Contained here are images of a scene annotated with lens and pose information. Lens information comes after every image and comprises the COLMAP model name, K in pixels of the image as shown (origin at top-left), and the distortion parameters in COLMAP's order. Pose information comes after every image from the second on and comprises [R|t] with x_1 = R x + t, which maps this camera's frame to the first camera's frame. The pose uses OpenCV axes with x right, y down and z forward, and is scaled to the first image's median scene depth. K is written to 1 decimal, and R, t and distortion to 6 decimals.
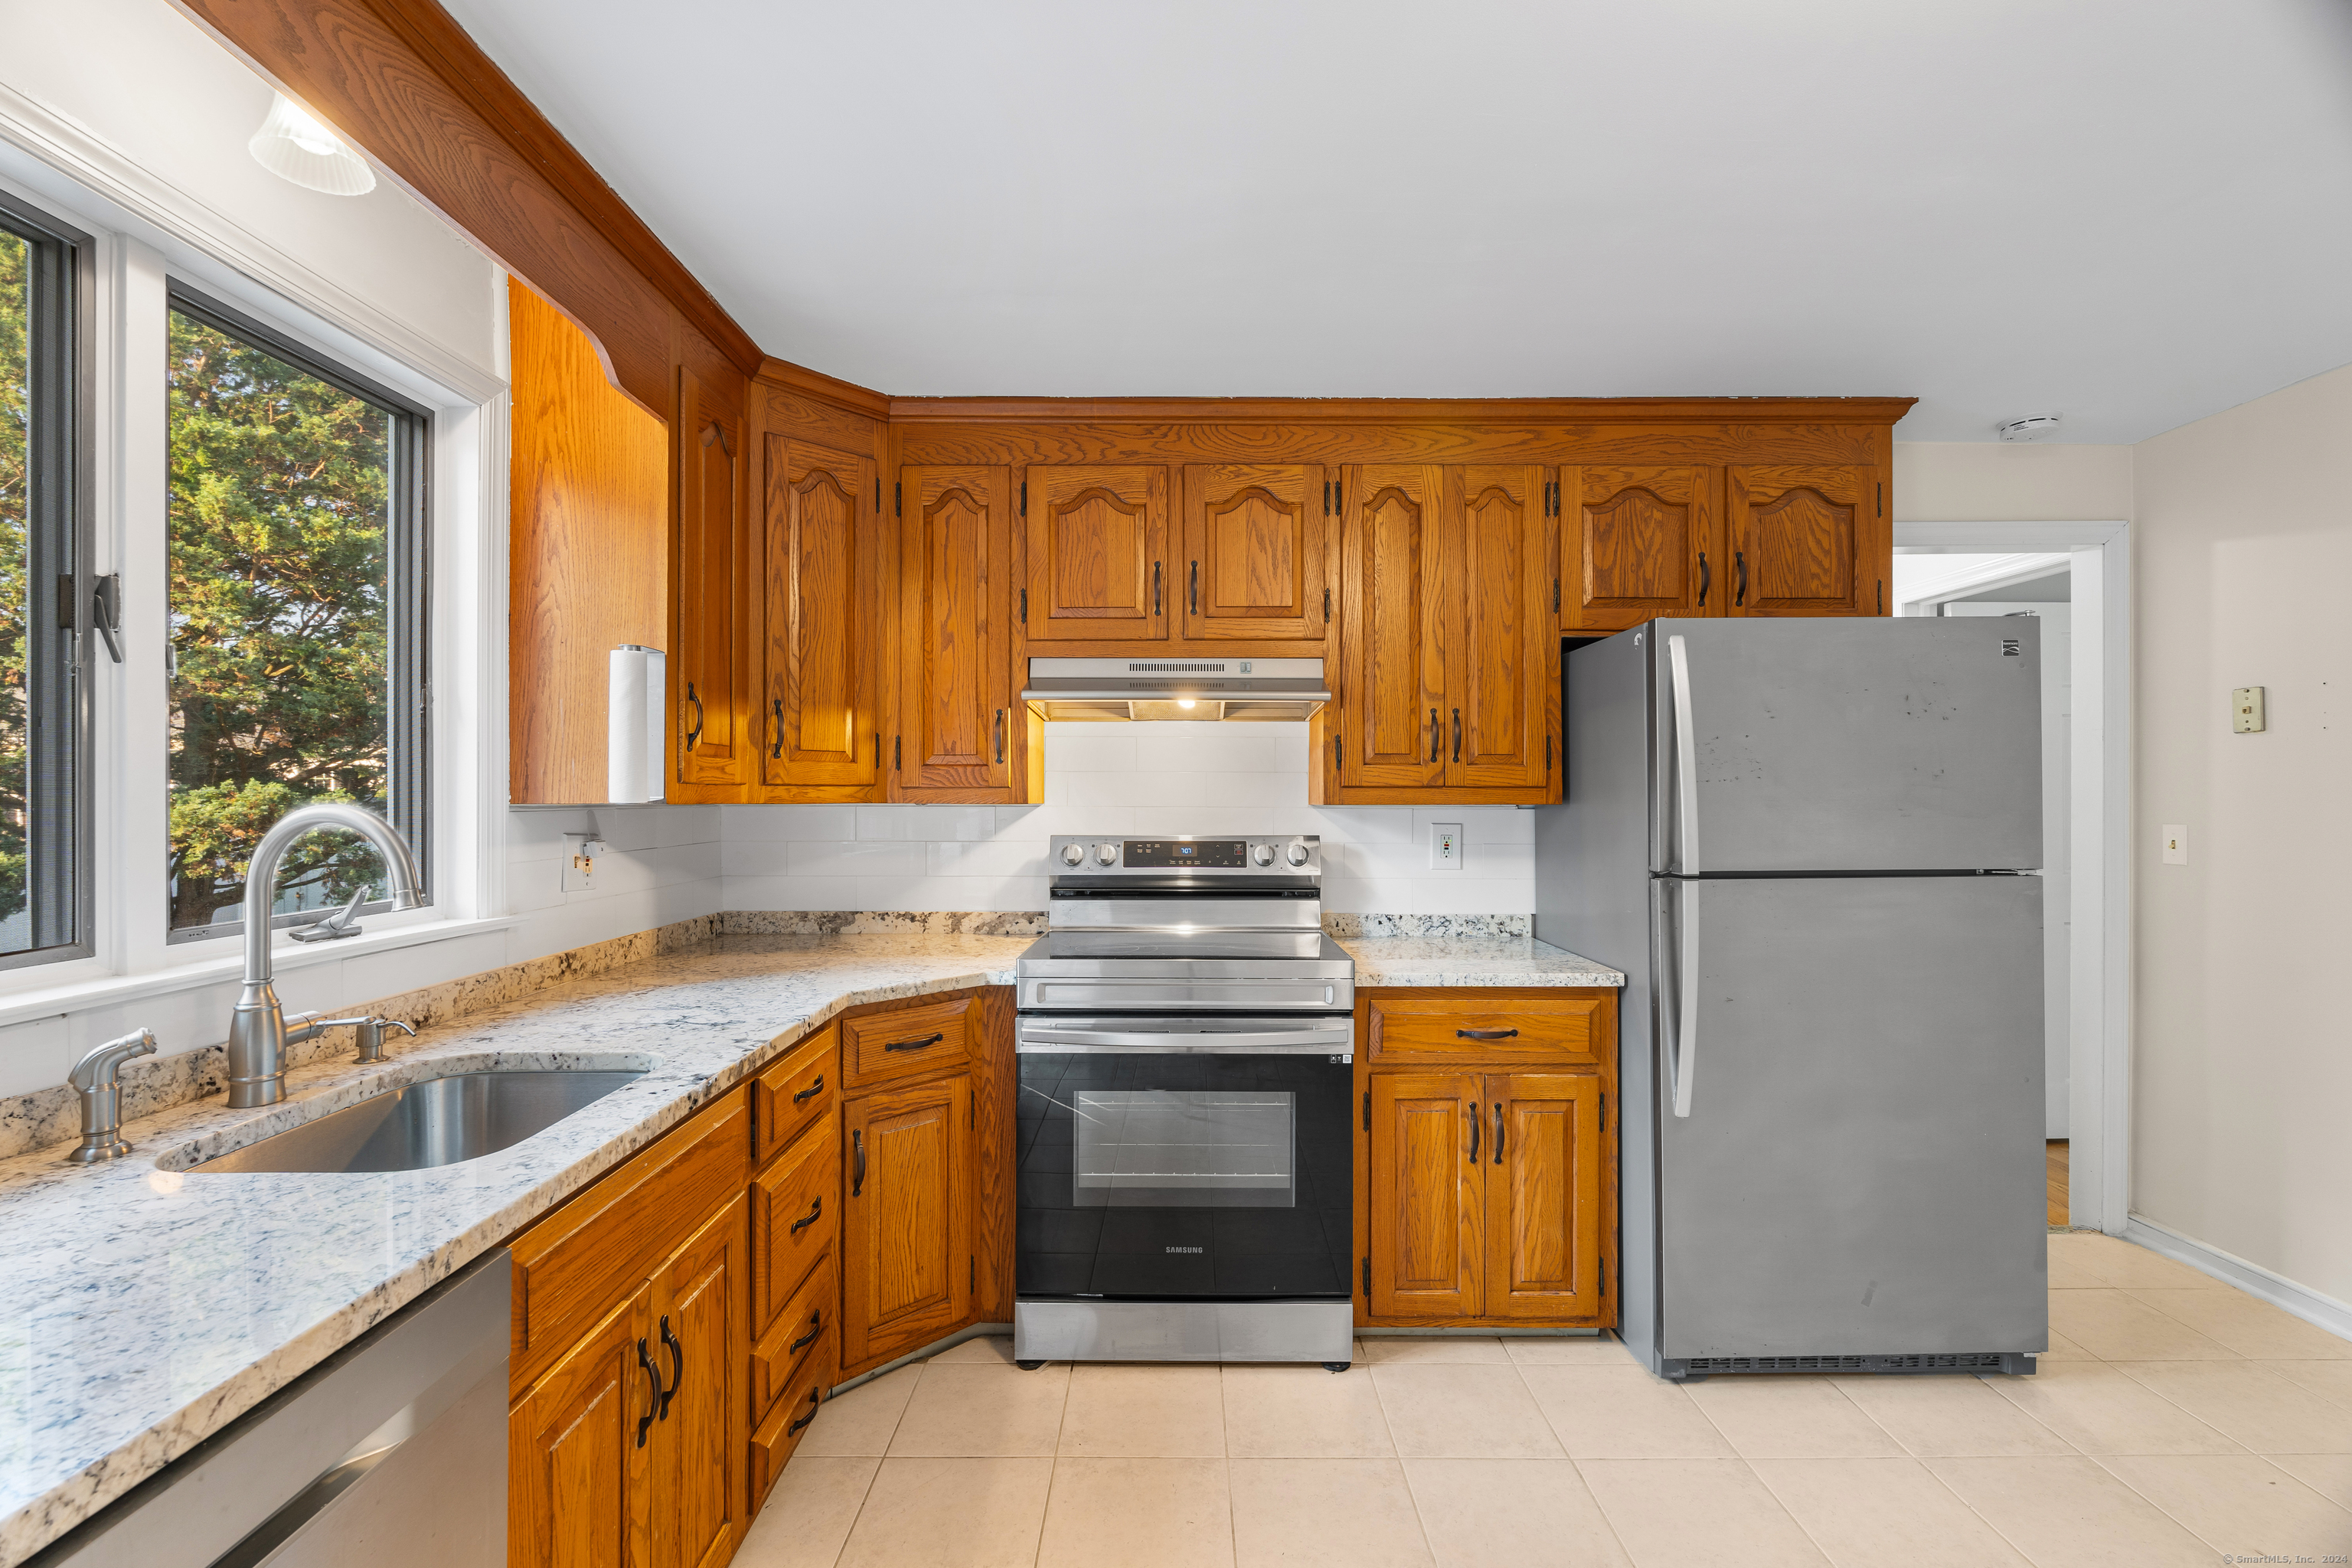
lens RADIAL K [[1044.3, 0, 1183.5], [0, 1044.3, 791.9], [0, 0, 1]] dist [-0.008051, -0.000683]
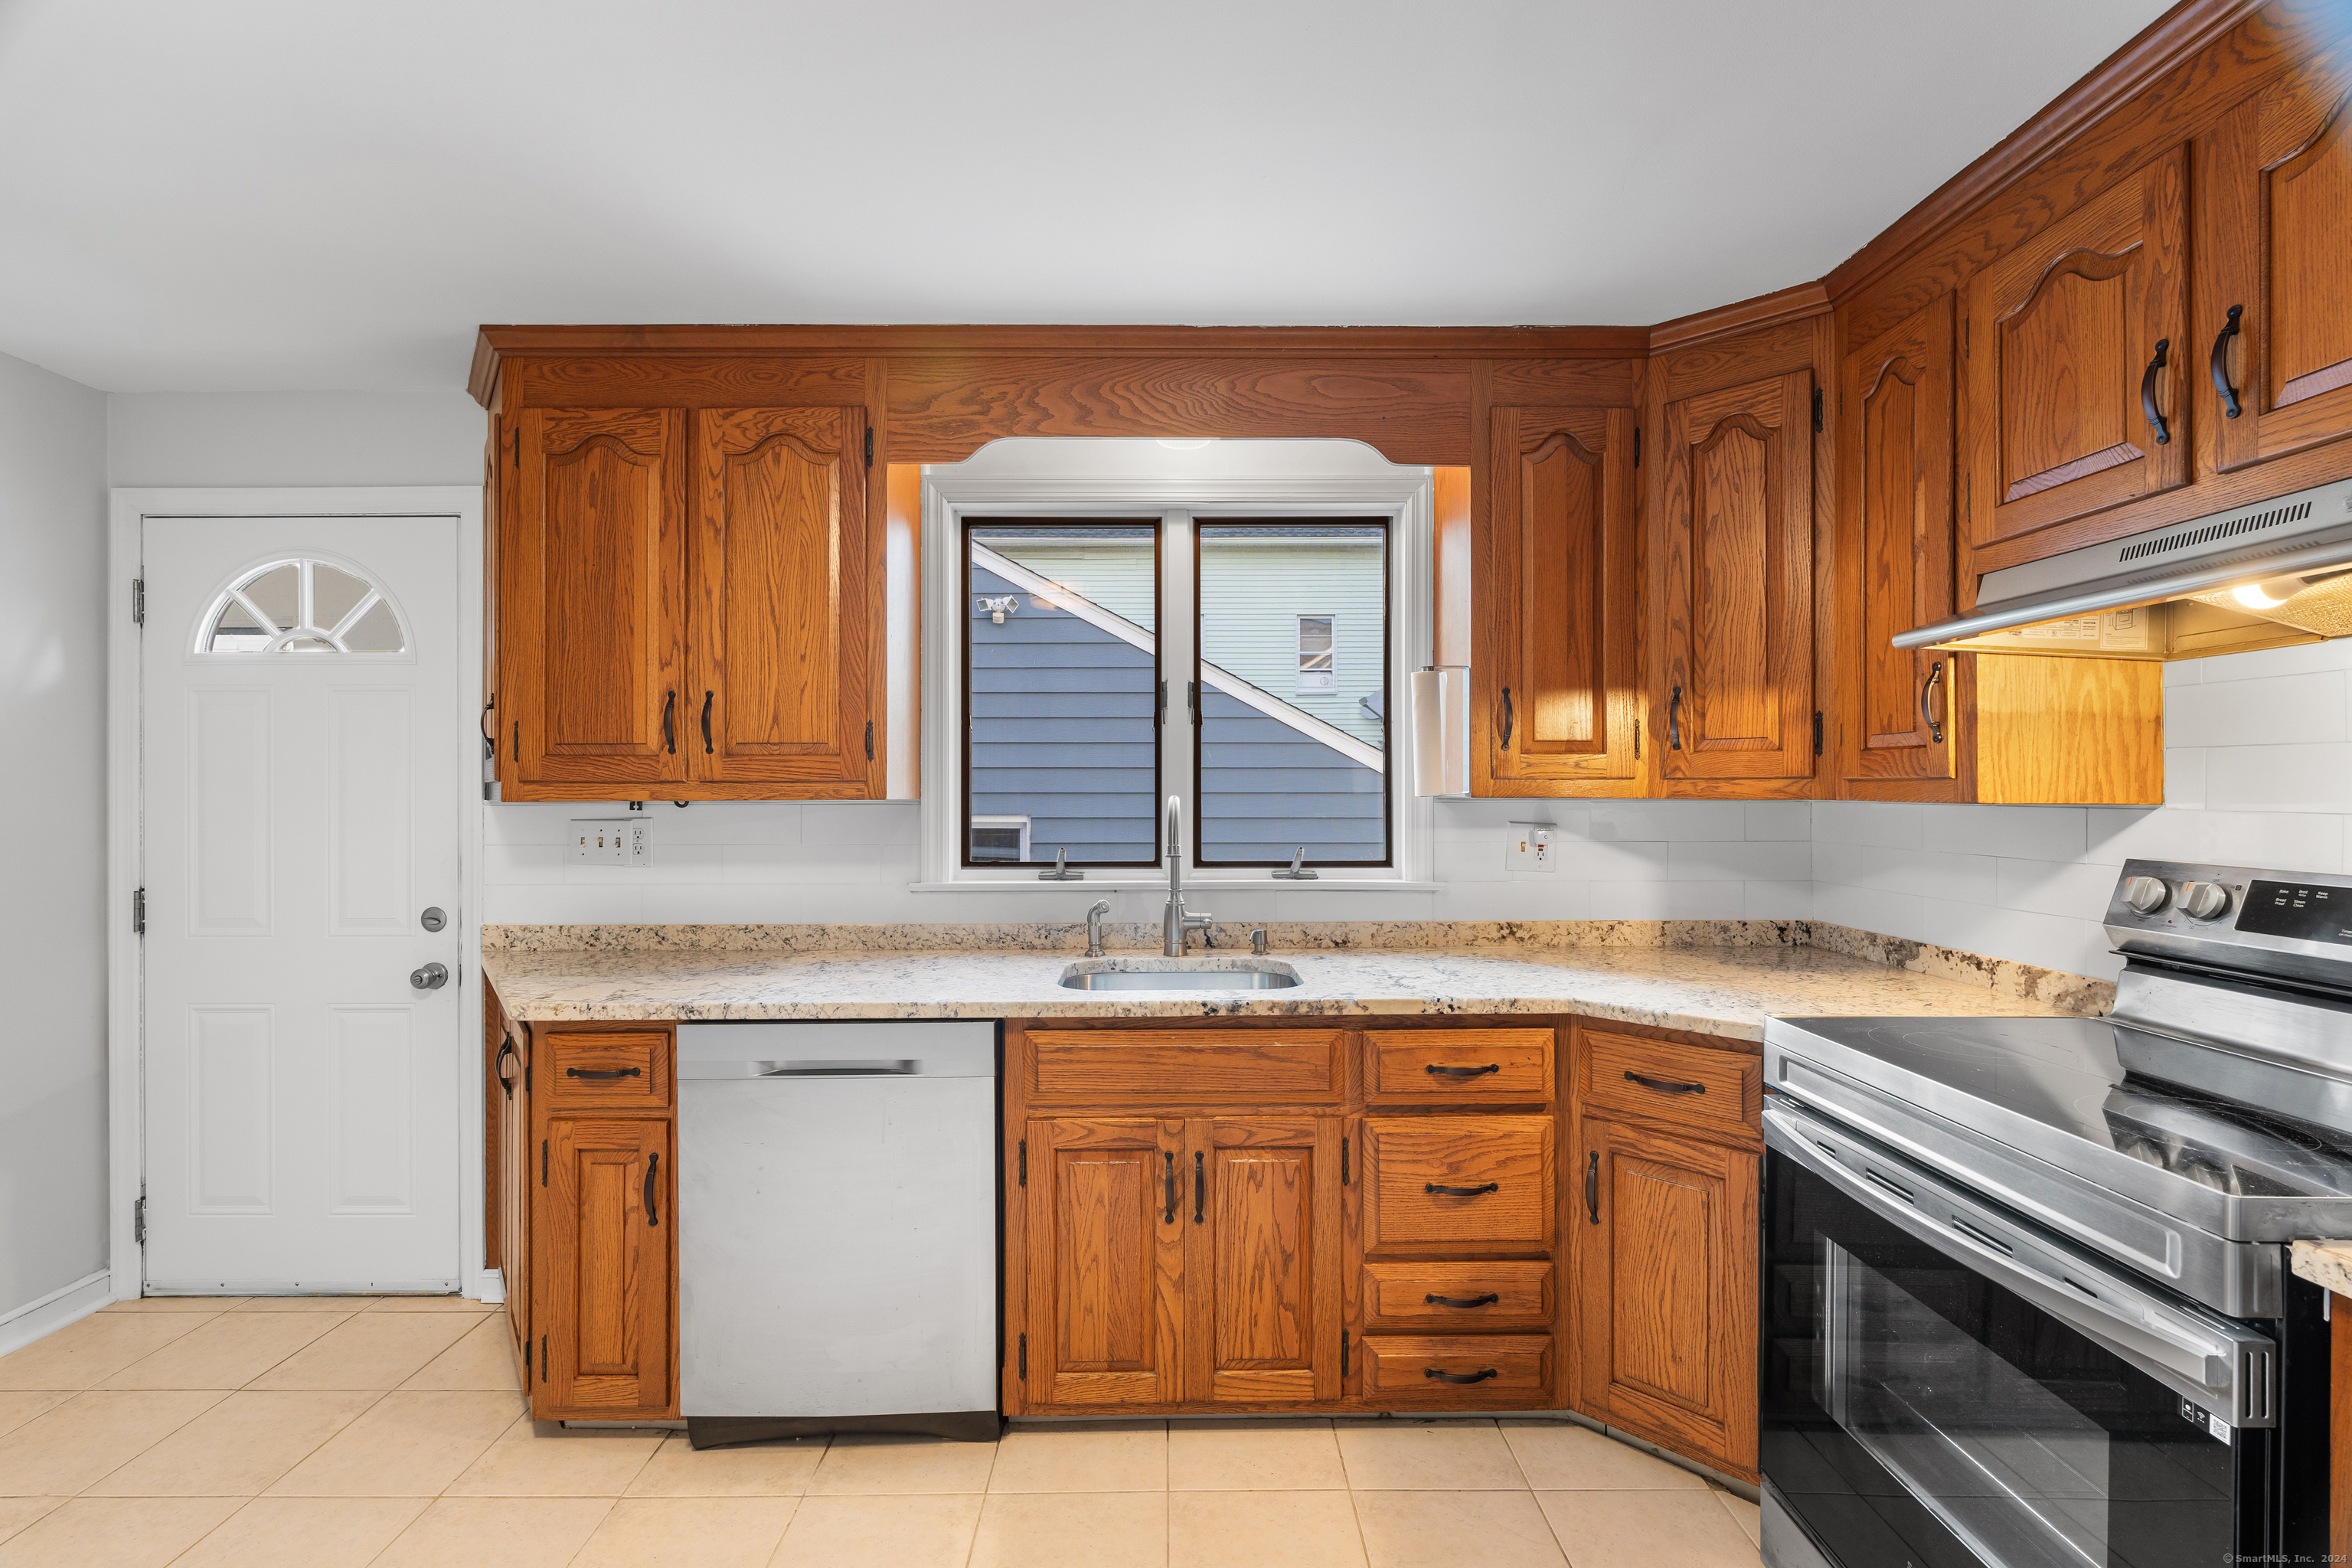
lens RADIAL K [[1044.3, 0, 1180.9], [0, 1044.3, 785.4], [0, 0, 1]] dist [-0.008051, -0.000683]
pose [[-0.007894, -0.003477, -0.999963, 0.521989], [0.003155, 0.999989, -0.003502, 0.001048], [0.999964, -0.003183, -0.007883, 0.545556]]
